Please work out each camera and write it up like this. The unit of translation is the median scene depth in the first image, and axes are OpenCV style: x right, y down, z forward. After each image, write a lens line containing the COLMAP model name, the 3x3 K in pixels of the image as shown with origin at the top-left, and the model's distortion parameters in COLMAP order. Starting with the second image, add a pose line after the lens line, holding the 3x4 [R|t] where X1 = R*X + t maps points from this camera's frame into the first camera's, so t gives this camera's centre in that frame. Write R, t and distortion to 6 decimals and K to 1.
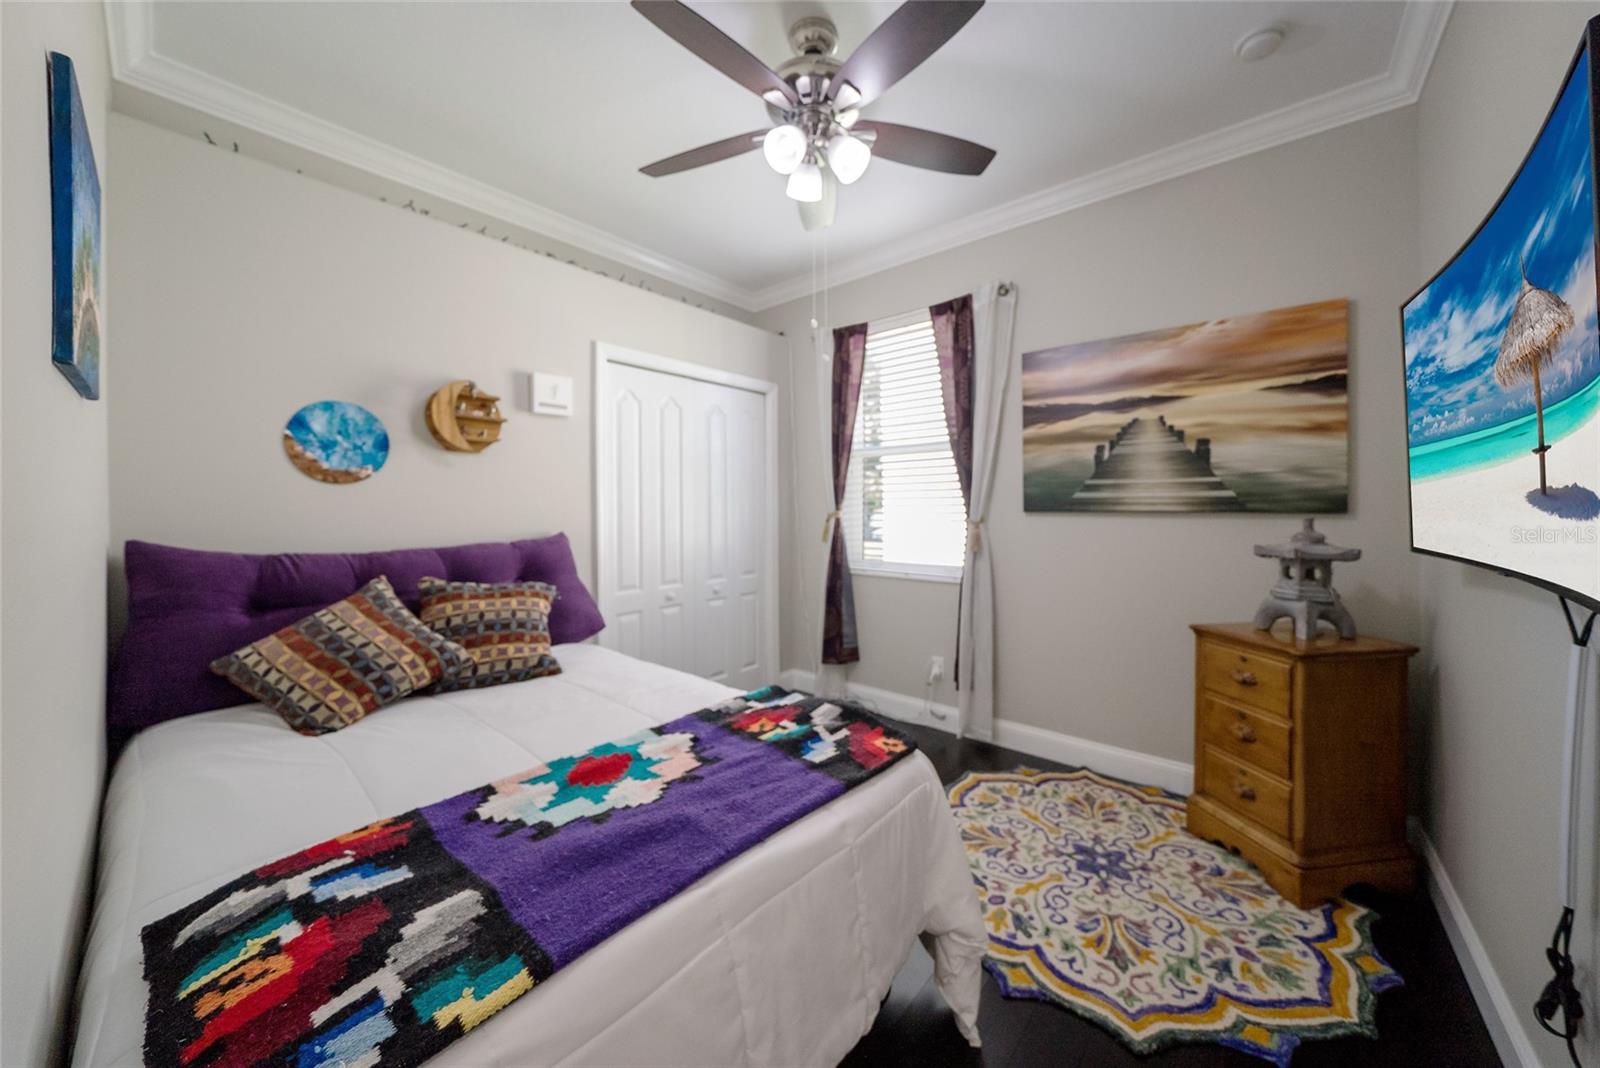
lens RADIAL K [[556.8, 0, 797.2], [0, 556.8, 529.1], [0, 0, 1]] dist [-0.017851, 0.000109]
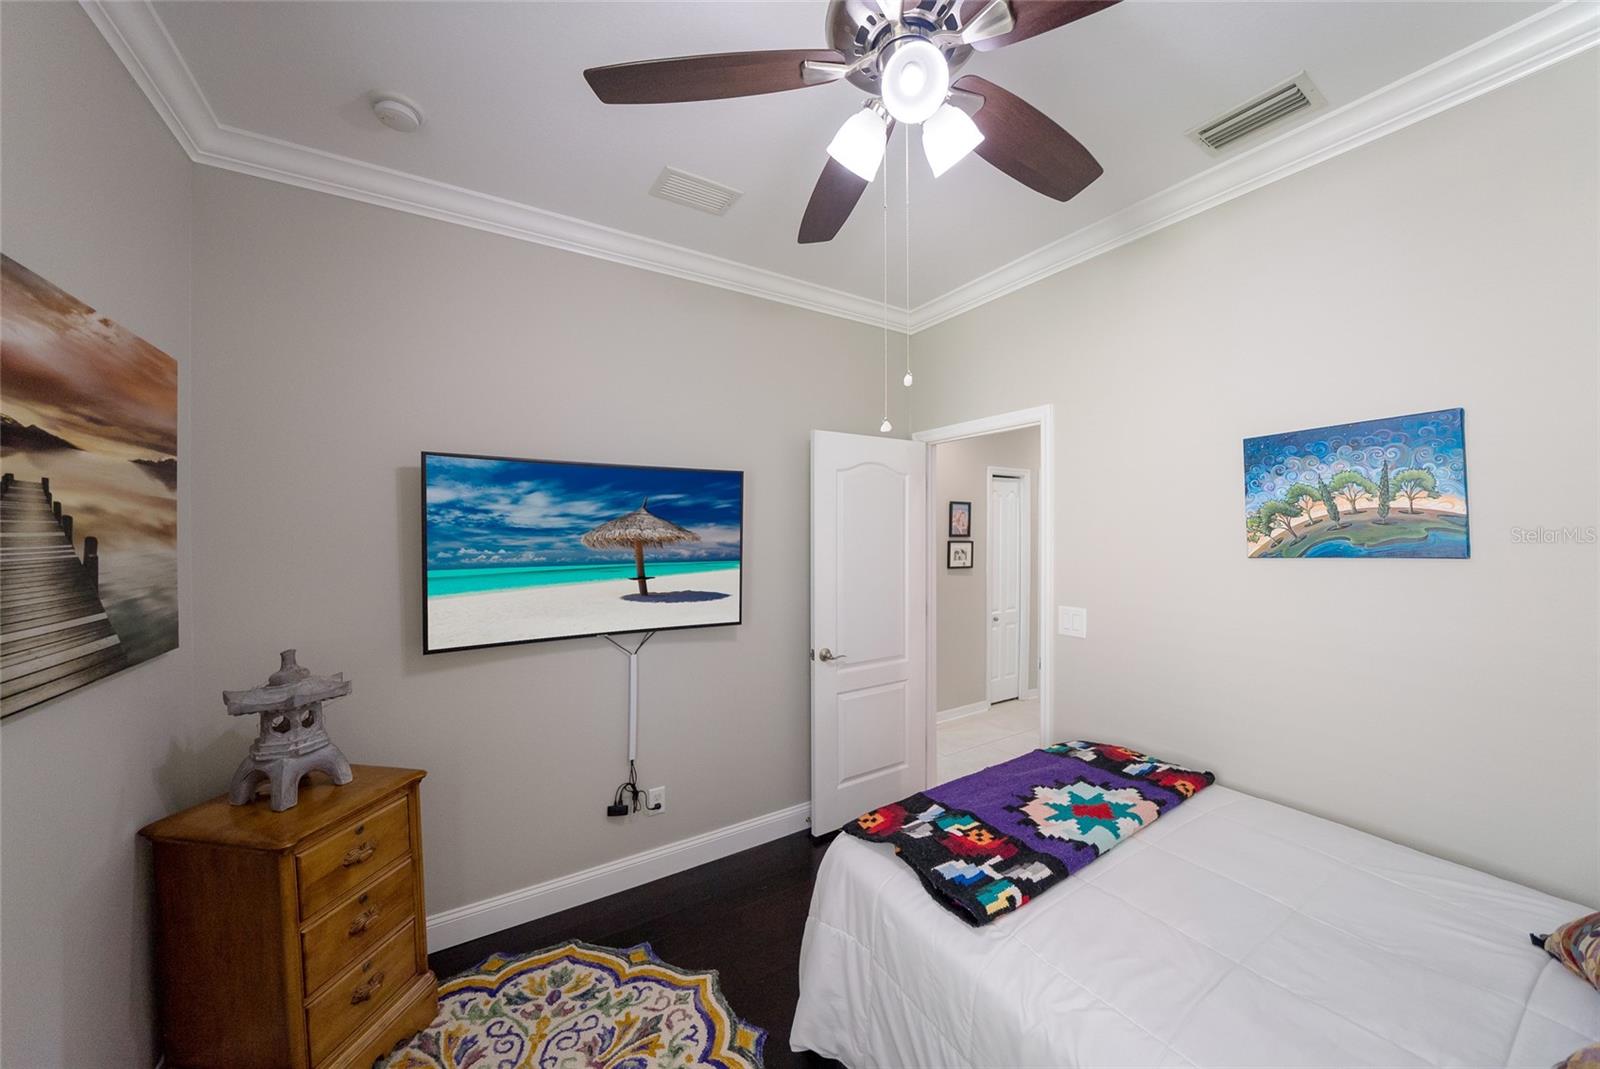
lens RADIAL K [[554.8, 0, 800.5], [0, 554.8, 543.1], [0, 0, 1]] dist [-0.011754, 0.000075]
pose [[-0.956410, 0.003313, 0.292008, -0.044839], [0.018998, 0.998523, 0.050895, -0.278534], [-0.291408, 0.054225, -0.955061, 2.083420]]
